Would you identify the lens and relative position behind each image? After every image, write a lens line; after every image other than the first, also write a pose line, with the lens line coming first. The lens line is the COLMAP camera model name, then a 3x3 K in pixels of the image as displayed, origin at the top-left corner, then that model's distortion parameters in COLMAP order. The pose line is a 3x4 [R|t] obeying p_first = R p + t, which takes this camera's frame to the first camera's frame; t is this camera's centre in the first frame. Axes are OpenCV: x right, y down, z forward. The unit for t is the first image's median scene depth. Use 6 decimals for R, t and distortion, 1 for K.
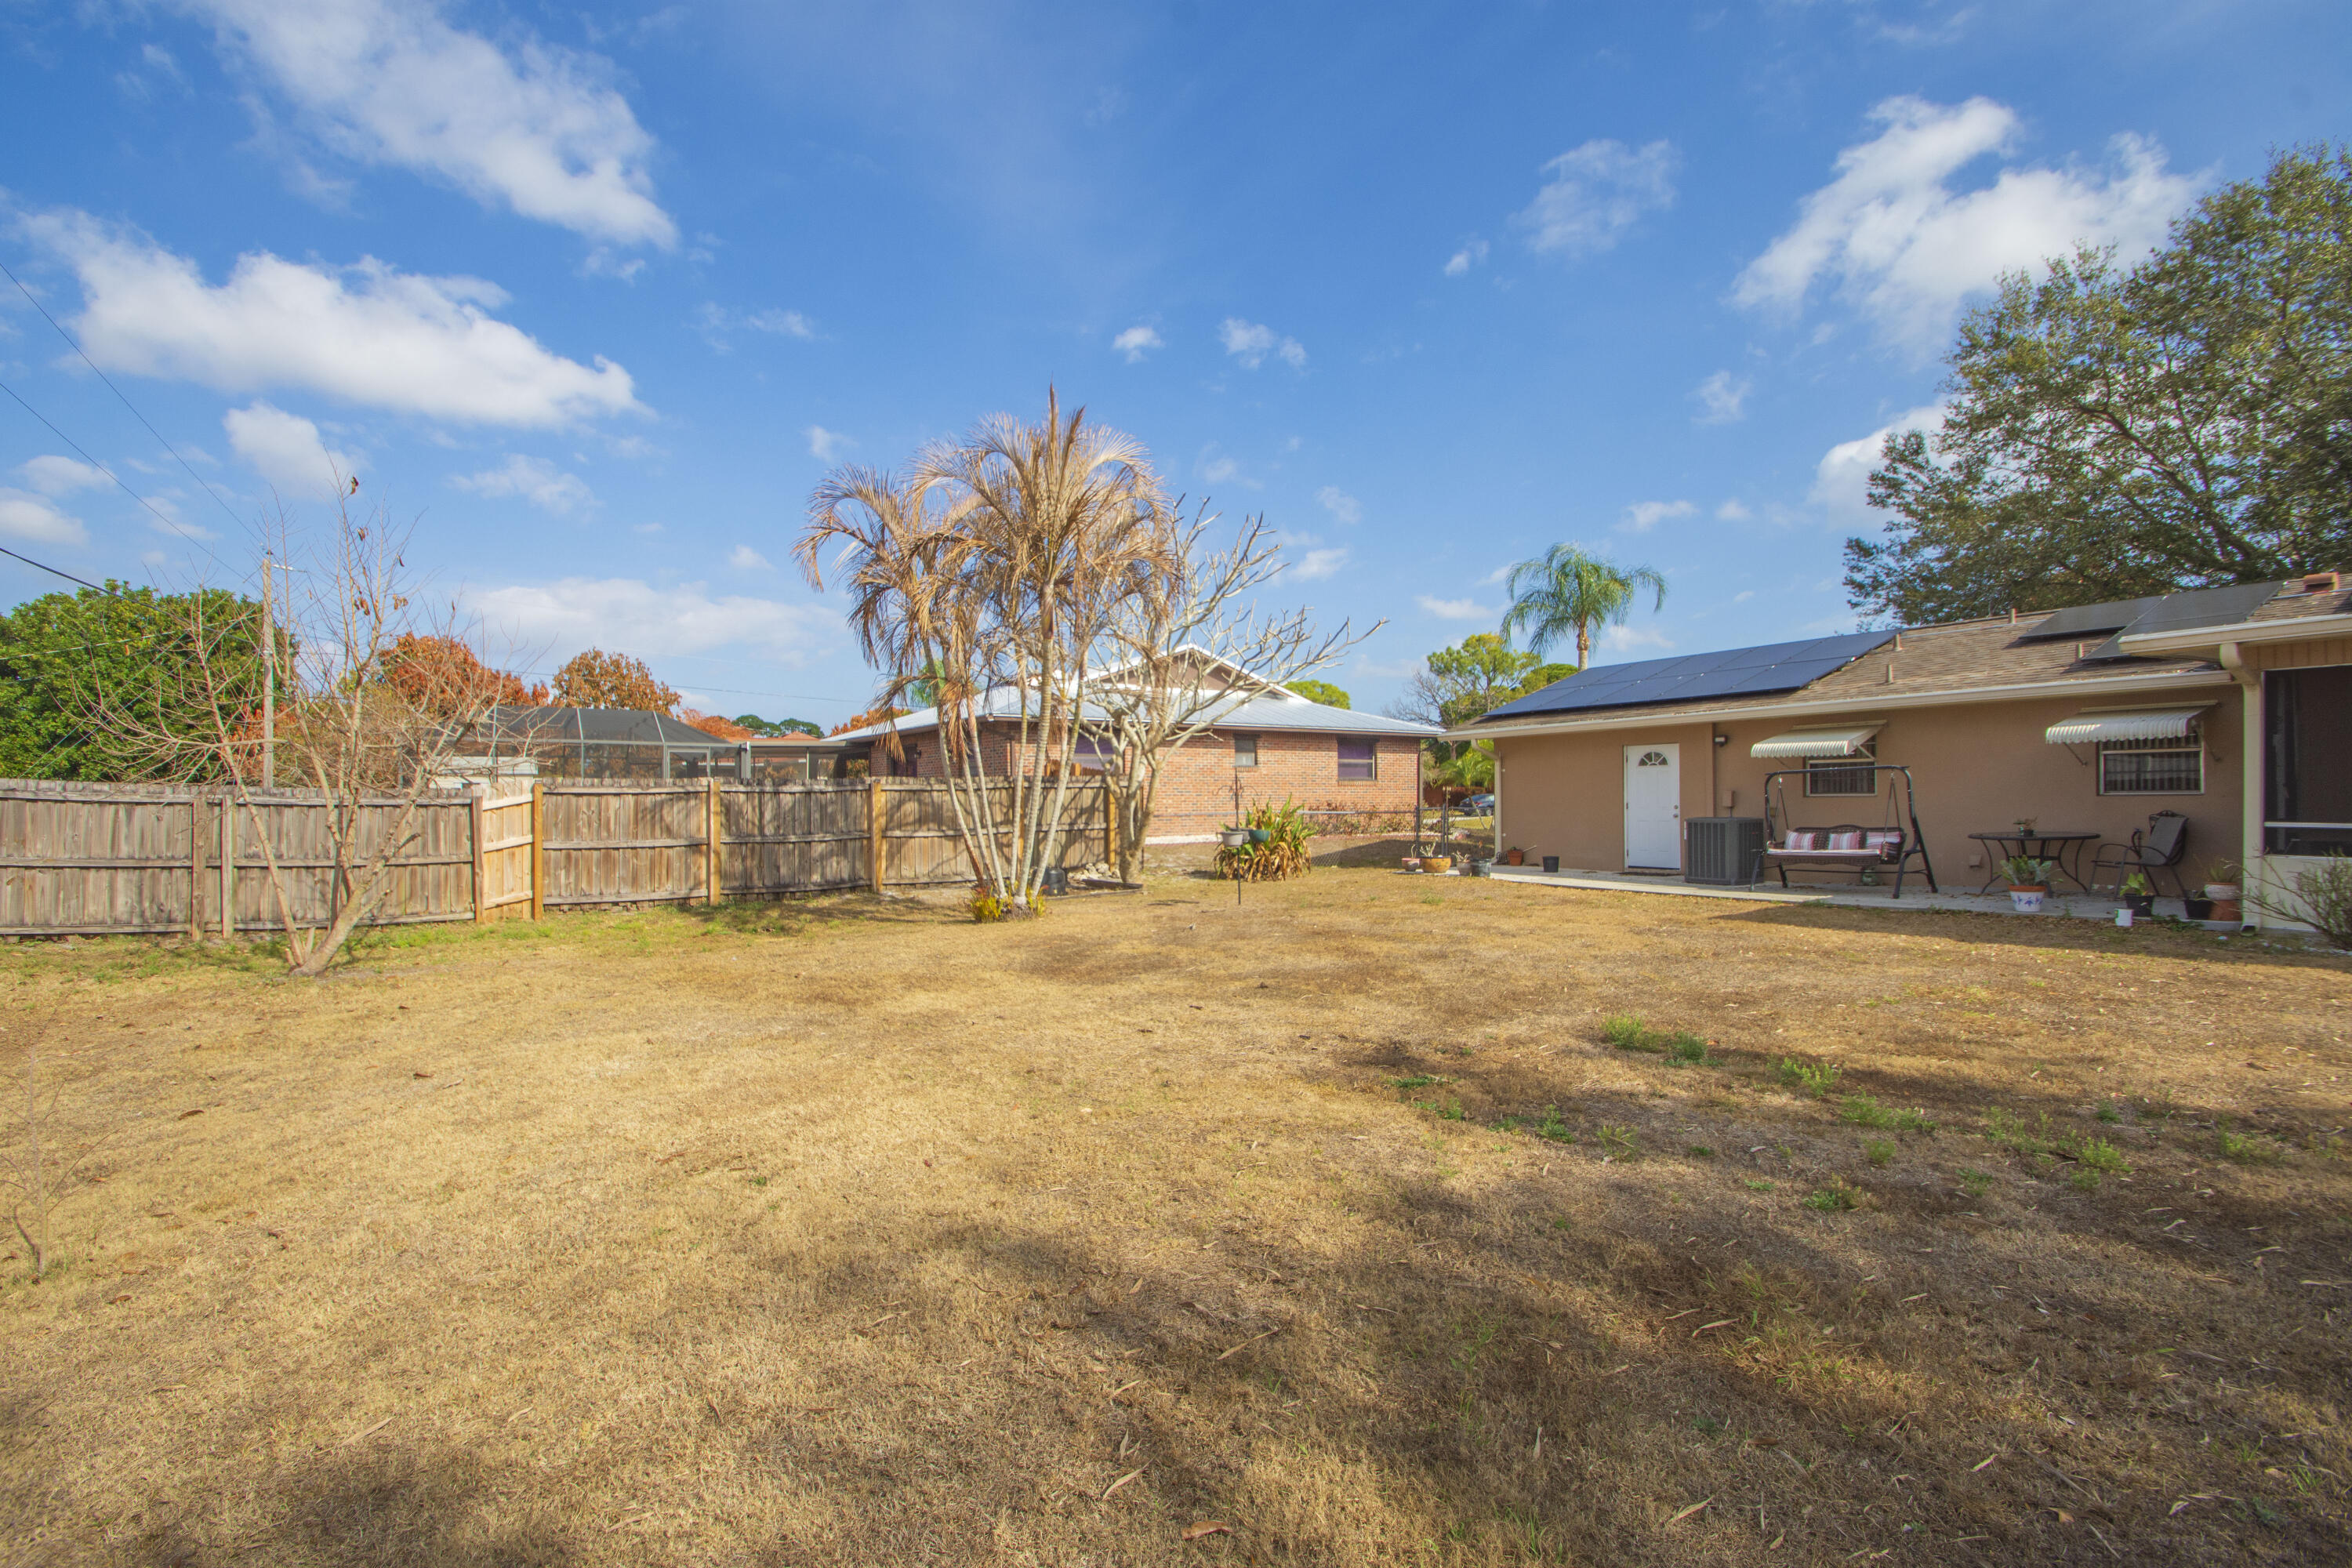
lens RADIAL K [[1043.1, 0, 1175.2], [0, 1043.1, 787.0], [0, 0, 1]] dist [0.047030, -0.000067]
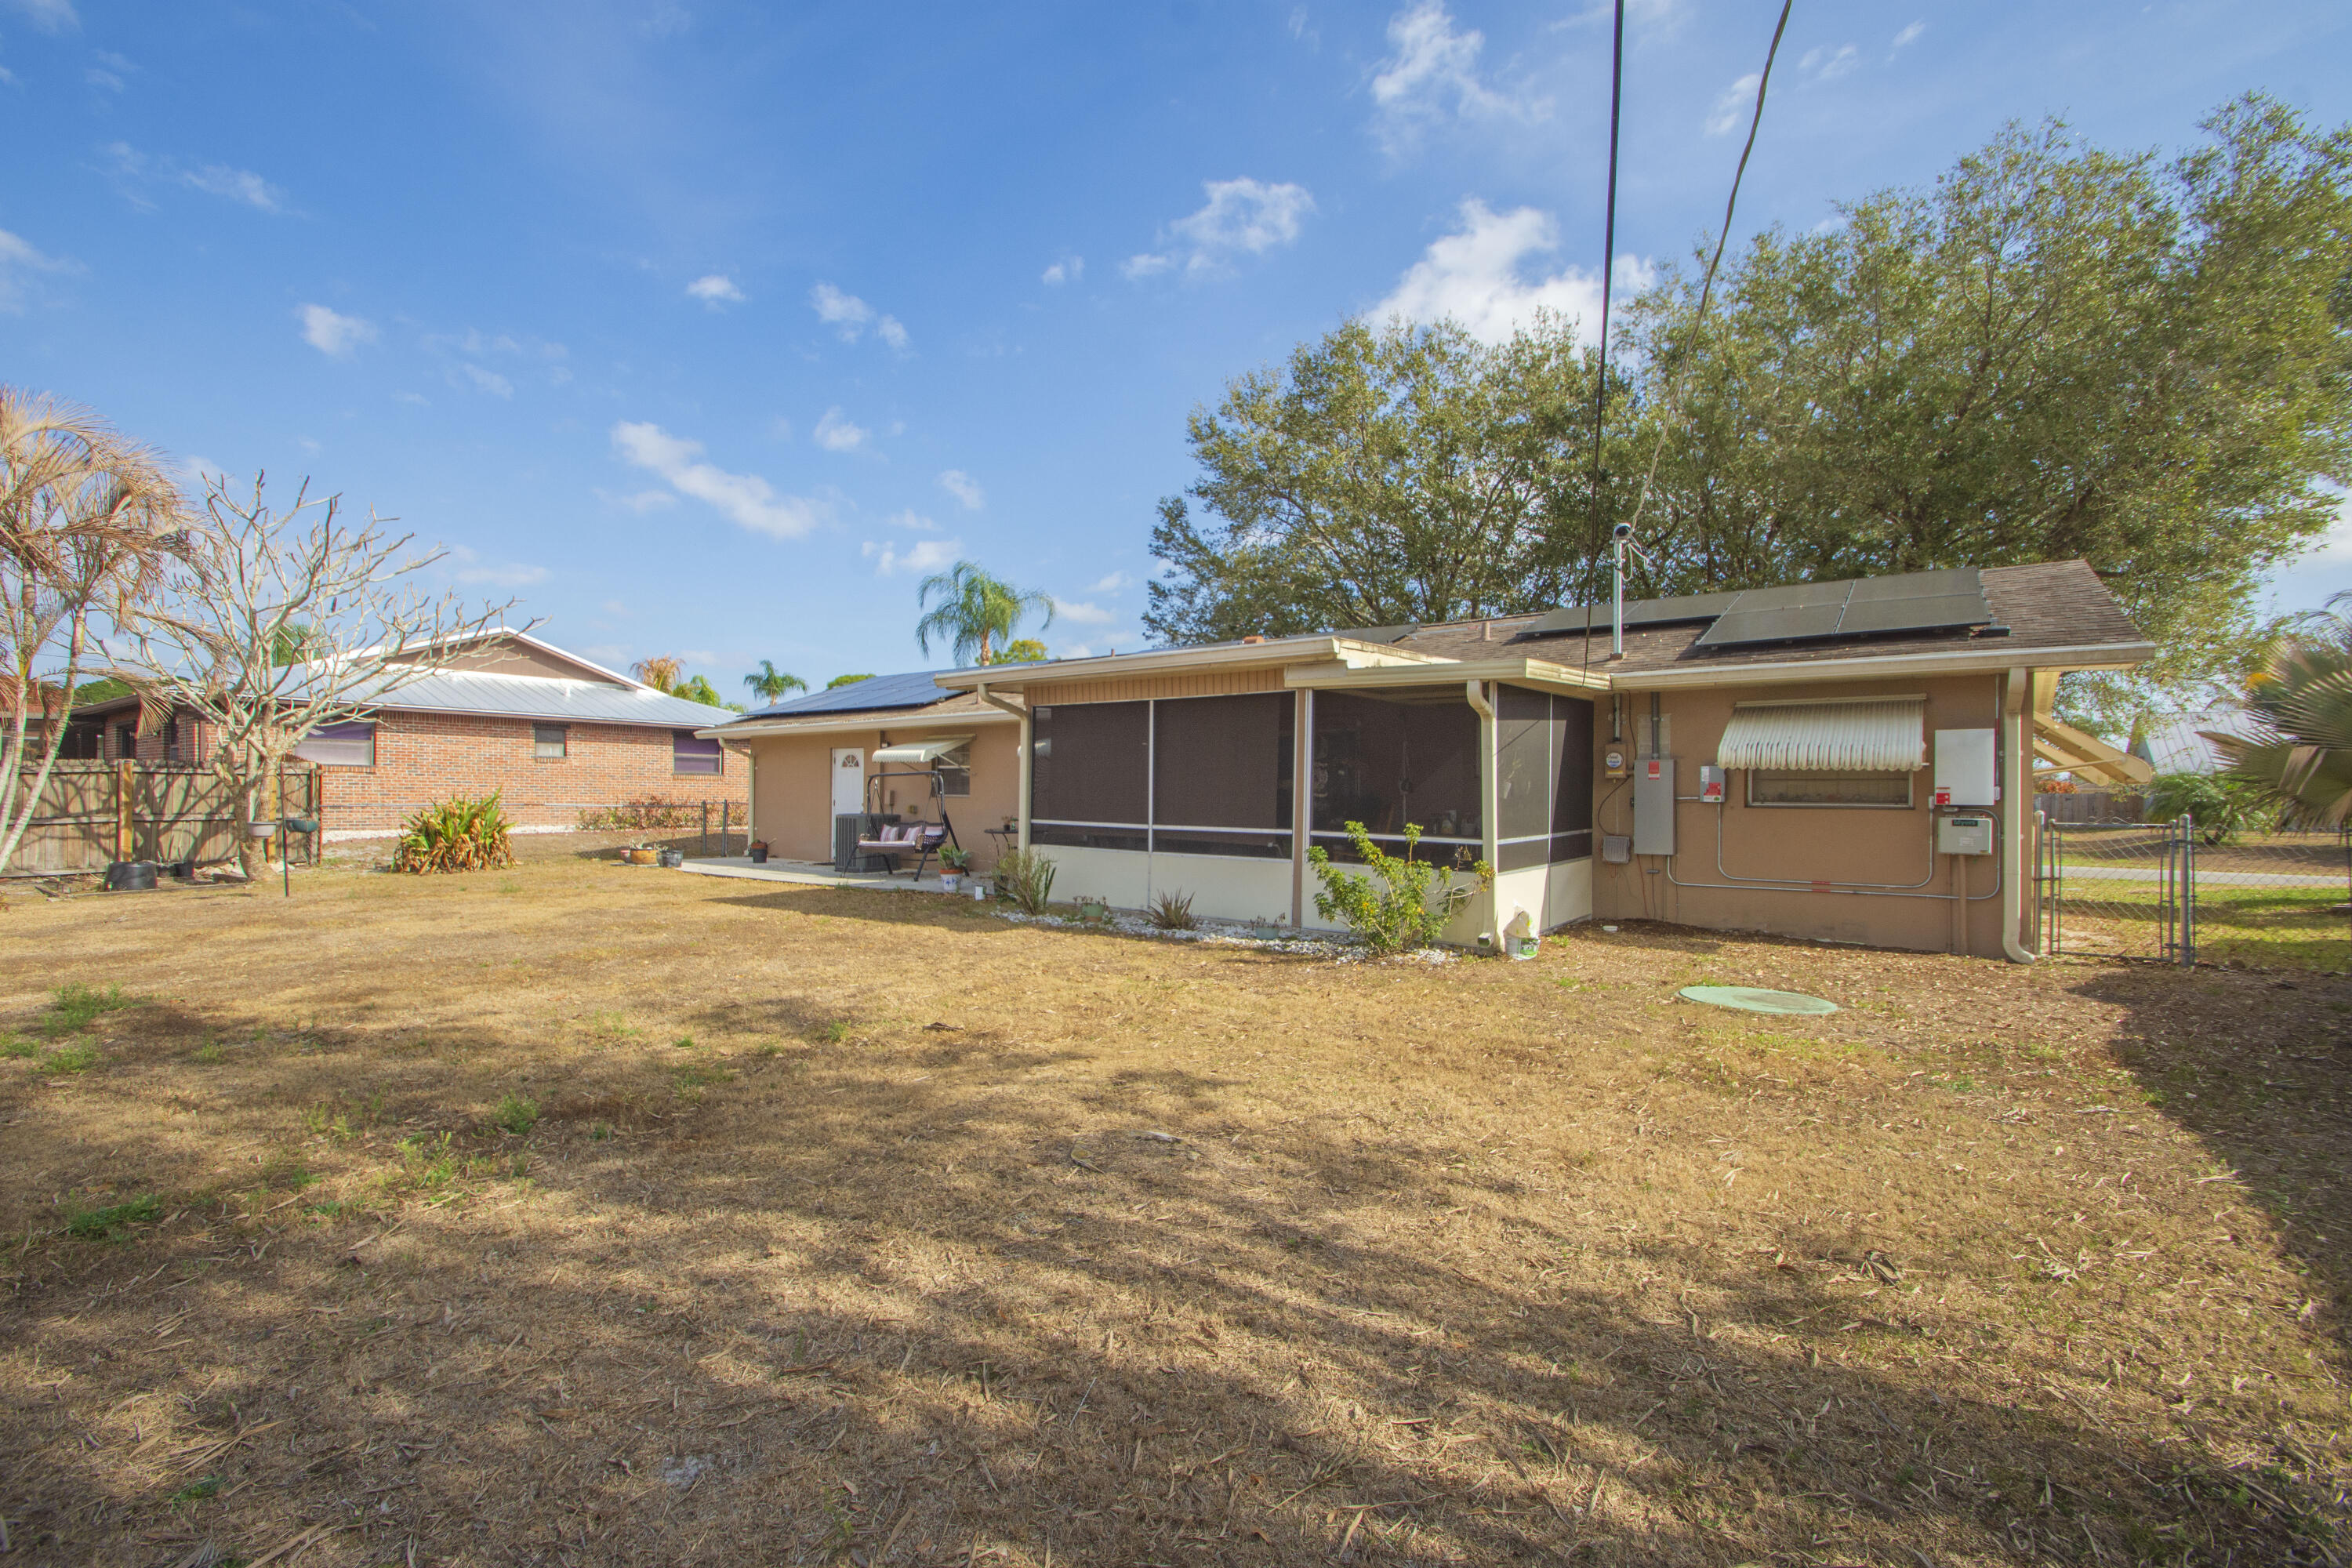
lens RADIAL K [[1033.6, 0, 1164.7], [0, 1033.6, 842.6], [0, 0, 1]] dist [-0.000168, -0.000911]
pose [[0.935748, 0.001440, 0.352667, 0.248124], [-0.021652, 0.998340, 0.053373, -0.004042], [-0.352005, -0.057580, 0.934225, -0.100100]]
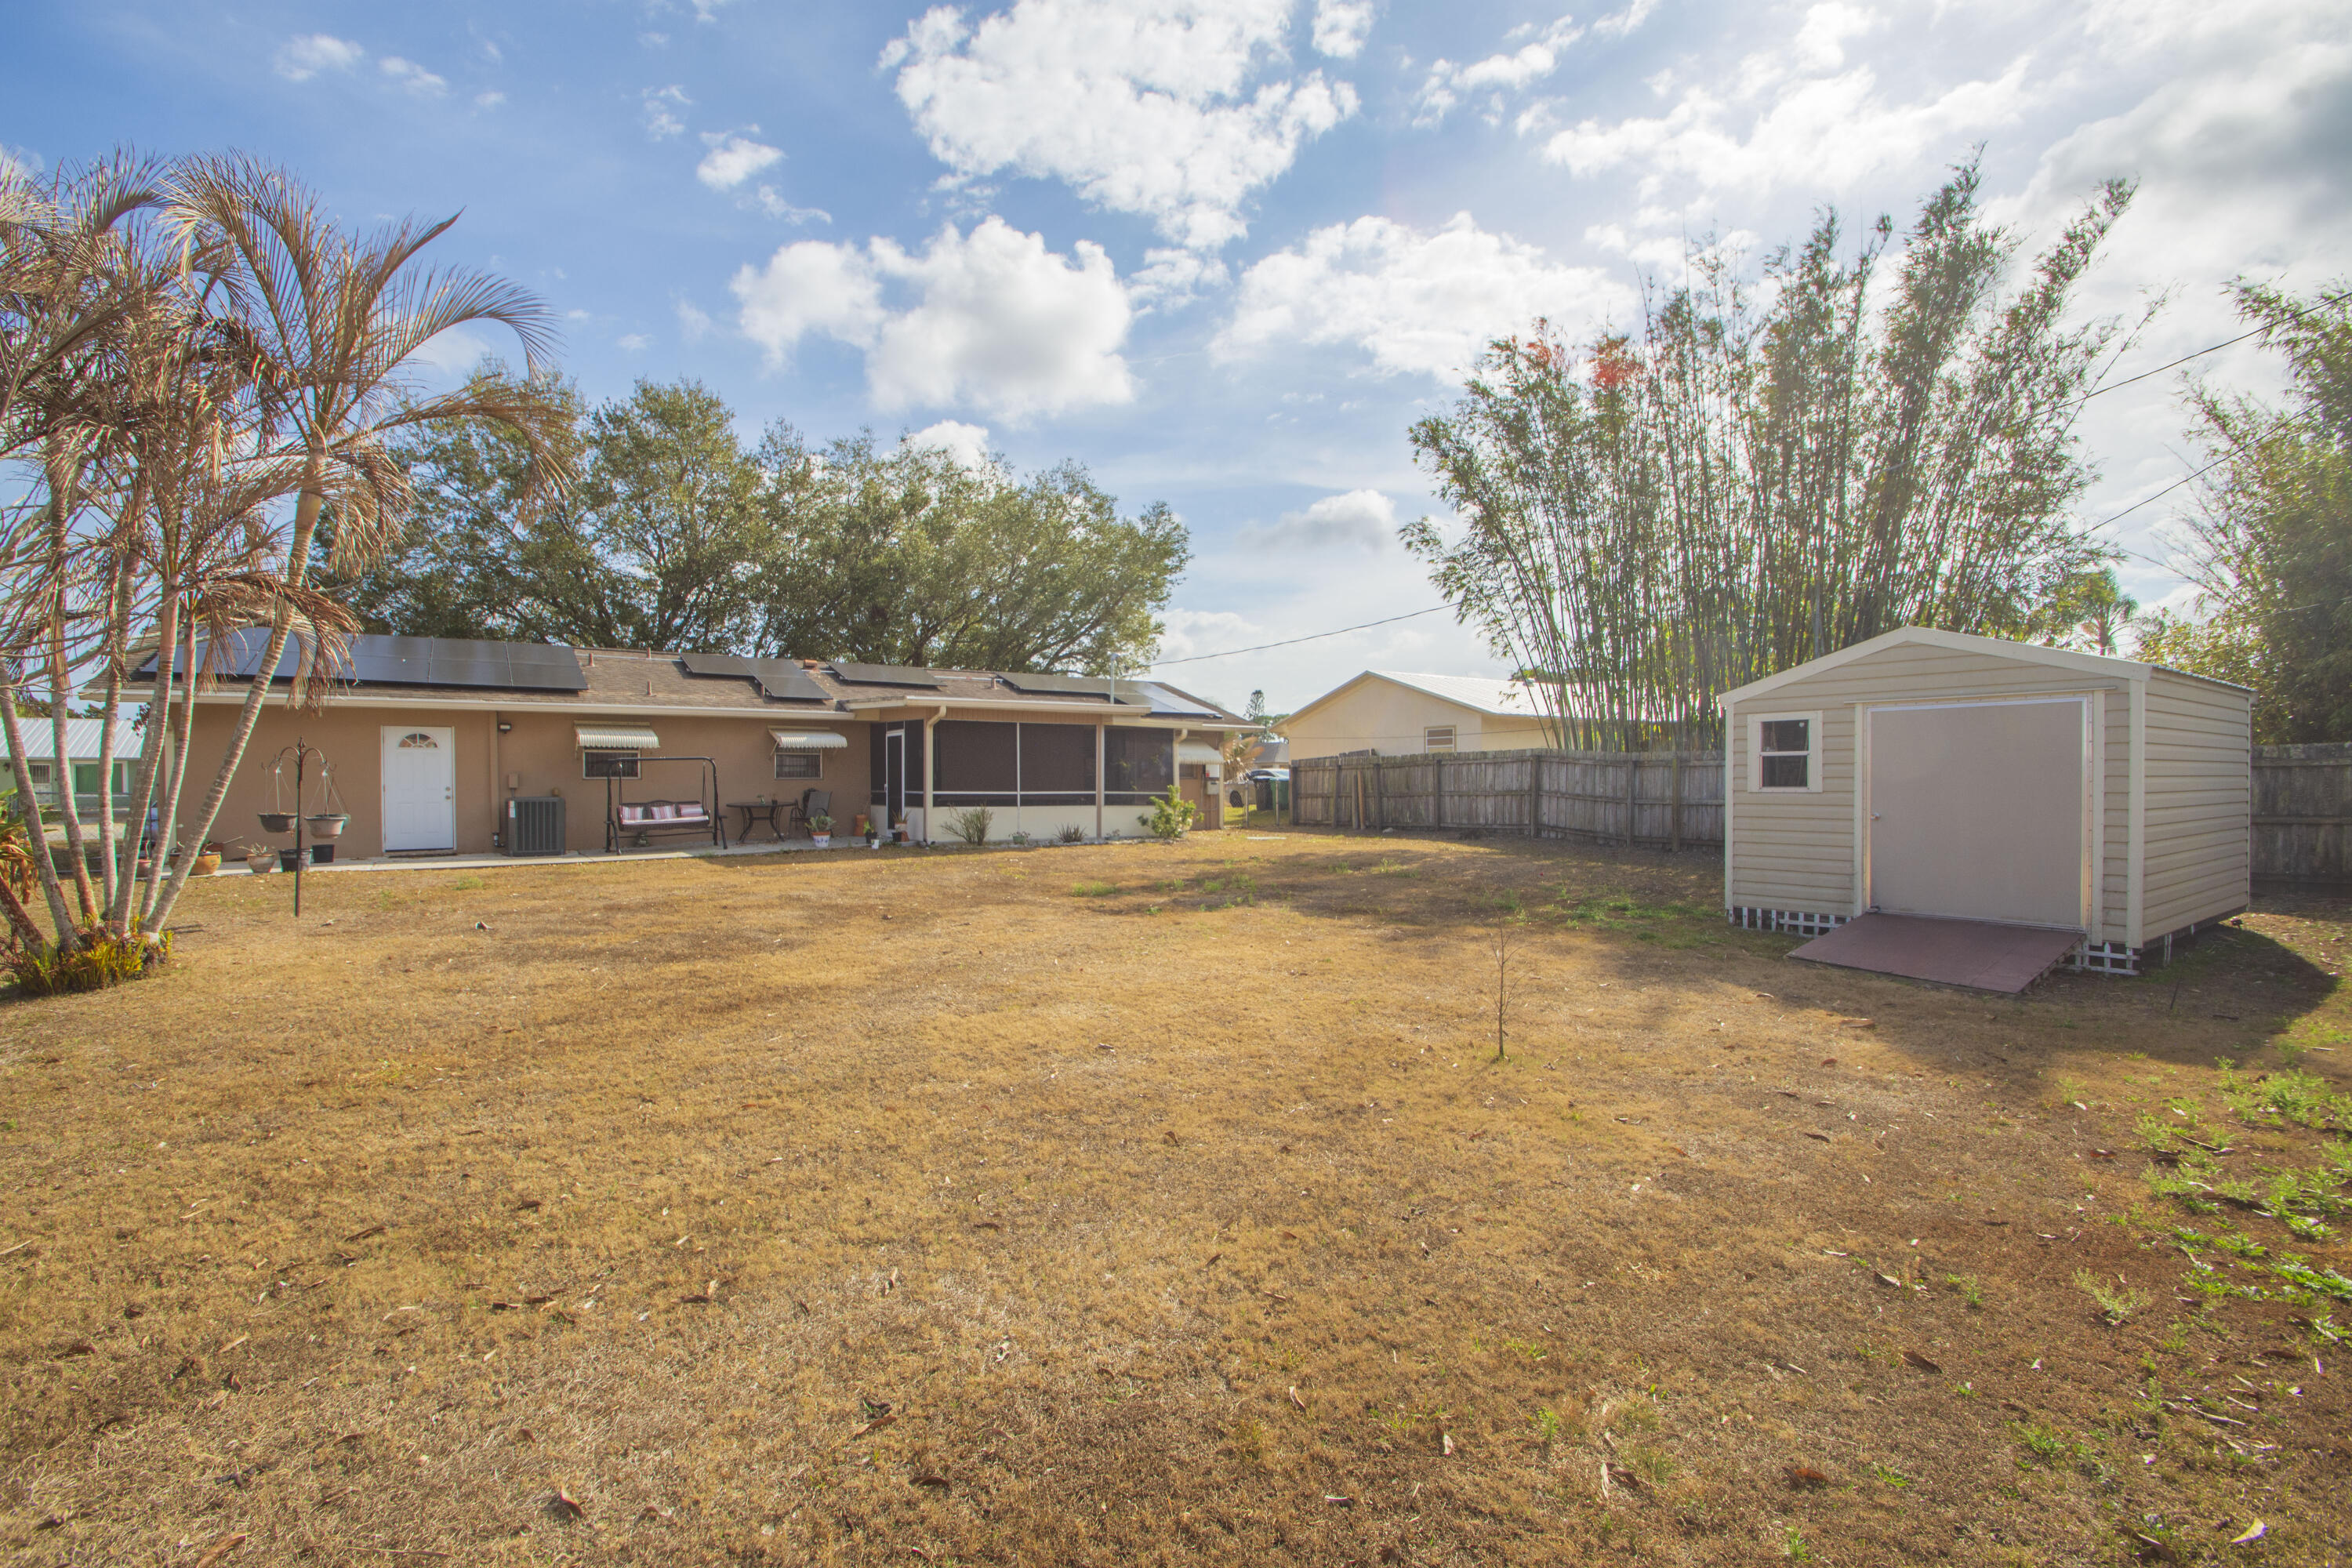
lens RADIAL K [[1043.1, 0, 1175.2], [0, 1043.1, 787.0], [0, 0, 1]] dist [0.047030, -0.000067]
pose [[-0.038880, 0.004107, 0.999235, -0.381375], [-0.007458, 0.999963, -0.004400, 0.010532], [-0.999216, -0.007623, -0.038848, 0.213868]]
